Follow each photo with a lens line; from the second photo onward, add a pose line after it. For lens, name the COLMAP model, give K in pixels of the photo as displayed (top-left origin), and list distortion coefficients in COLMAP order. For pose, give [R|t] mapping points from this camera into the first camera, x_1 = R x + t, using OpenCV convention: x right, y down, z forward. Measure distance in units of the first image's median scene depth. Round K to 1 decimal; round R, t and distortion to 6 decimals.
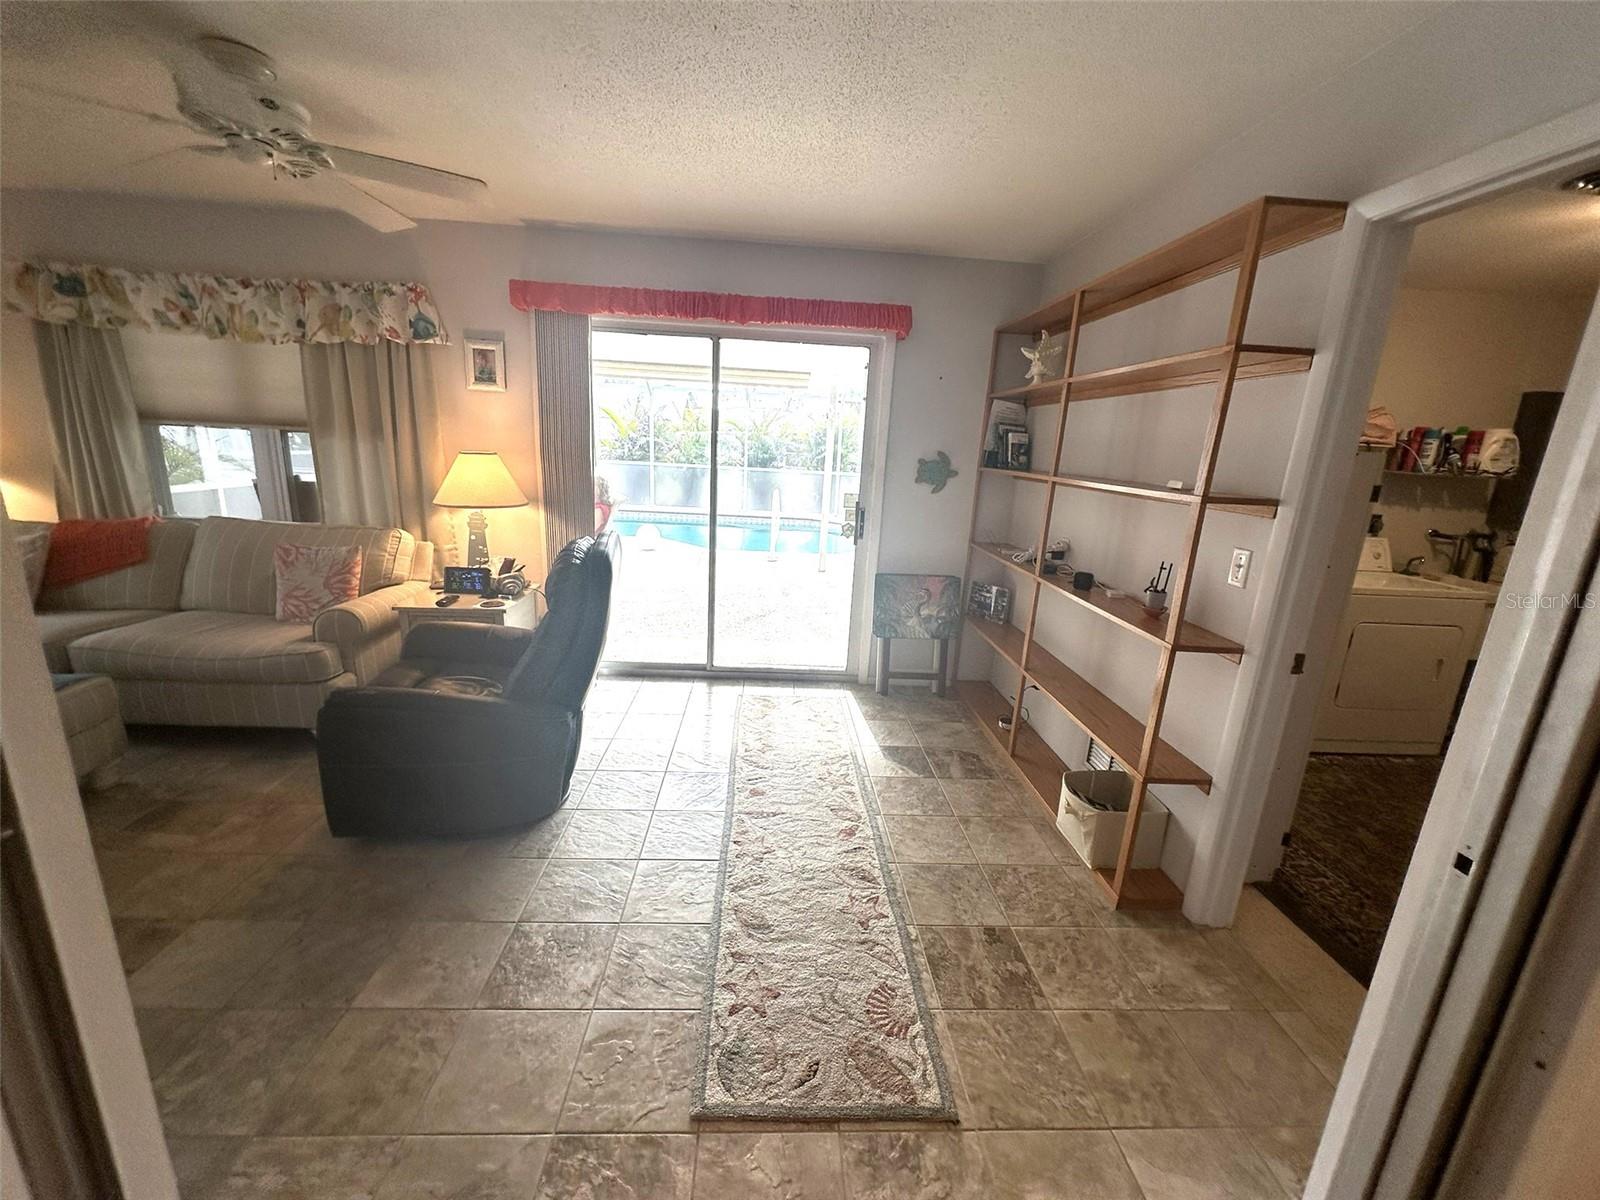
lens RADIAL K [[639.7, 0, 800.2], [0, 639.7, 599.5], [0, 0, 1]] dist [-0.003563, 0.000946]
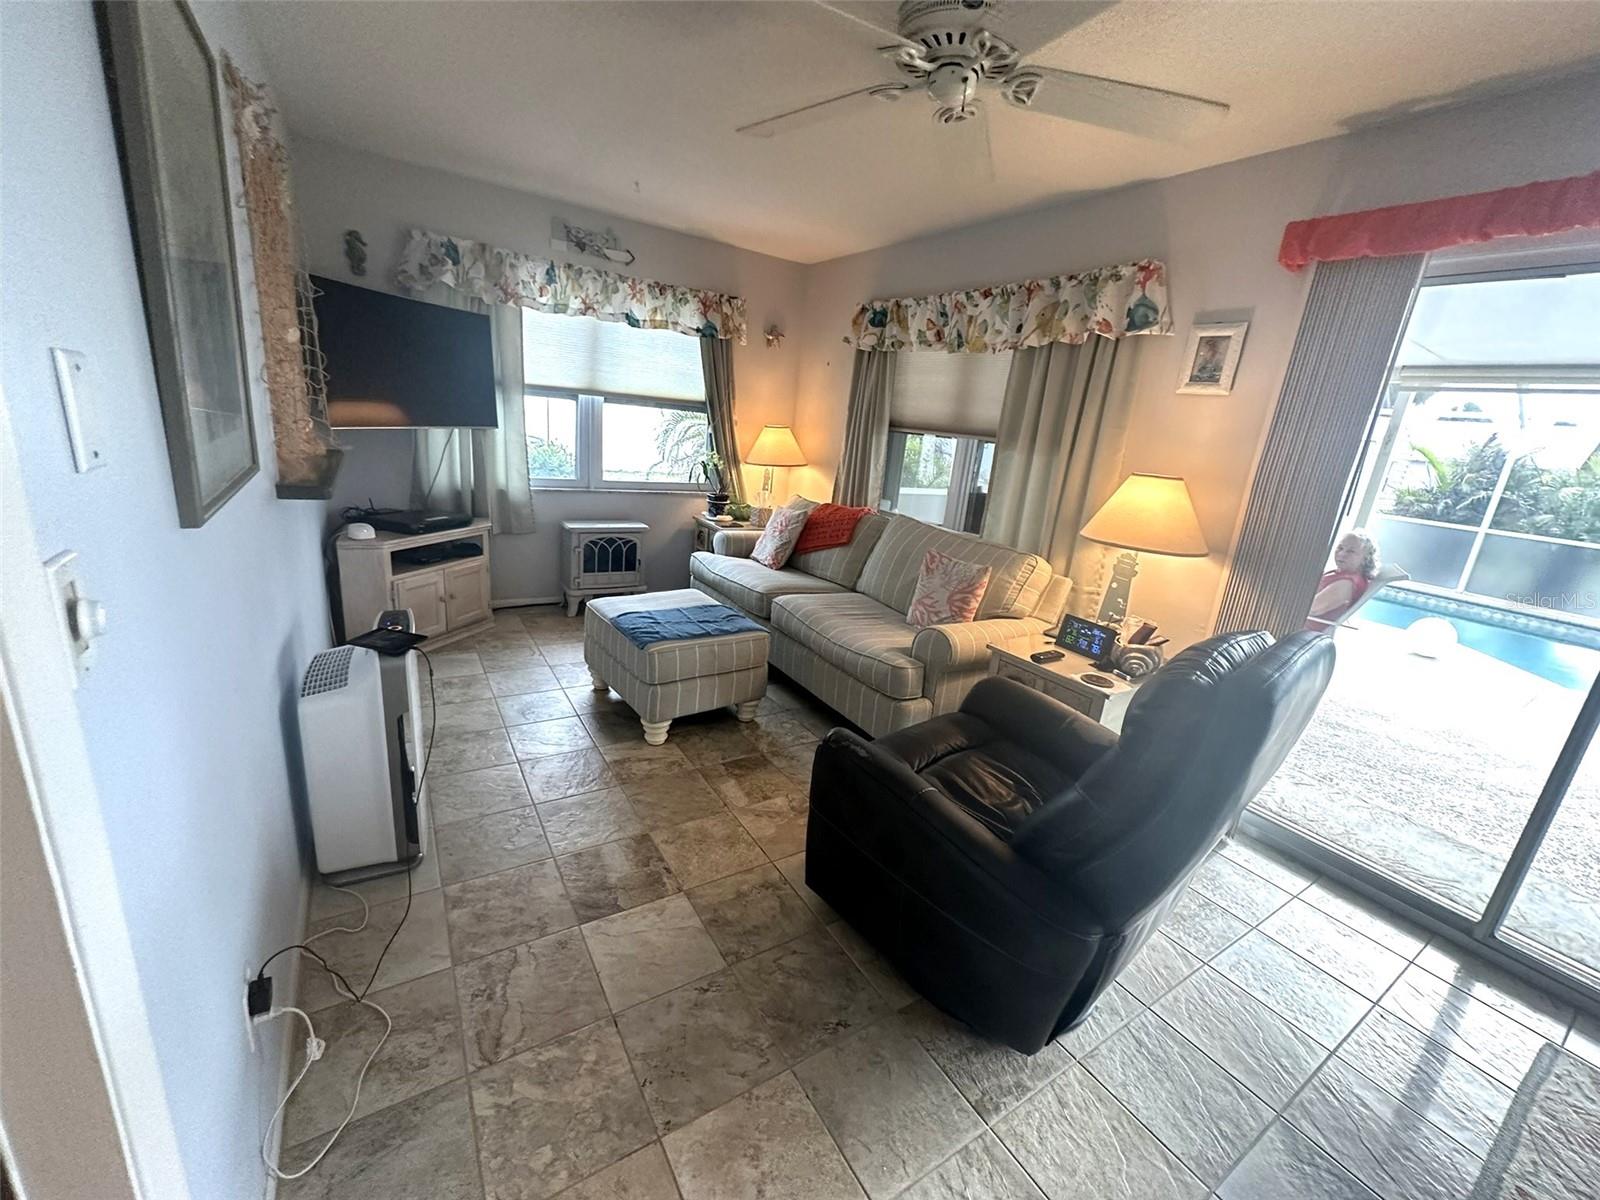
lens RADIAL K [[639.7, 0, 799.4], [0, 639.7, 600.2], [0, 0, 1]] dist [-0.003563, 0.000946]
pose [[0.497728, 0.234331, -0.835078, -0.063920], [-0.278351, 0.955039, 0.102089, -0.055361], [0.821455, 0.181632, 0.540576, 0.298985]]
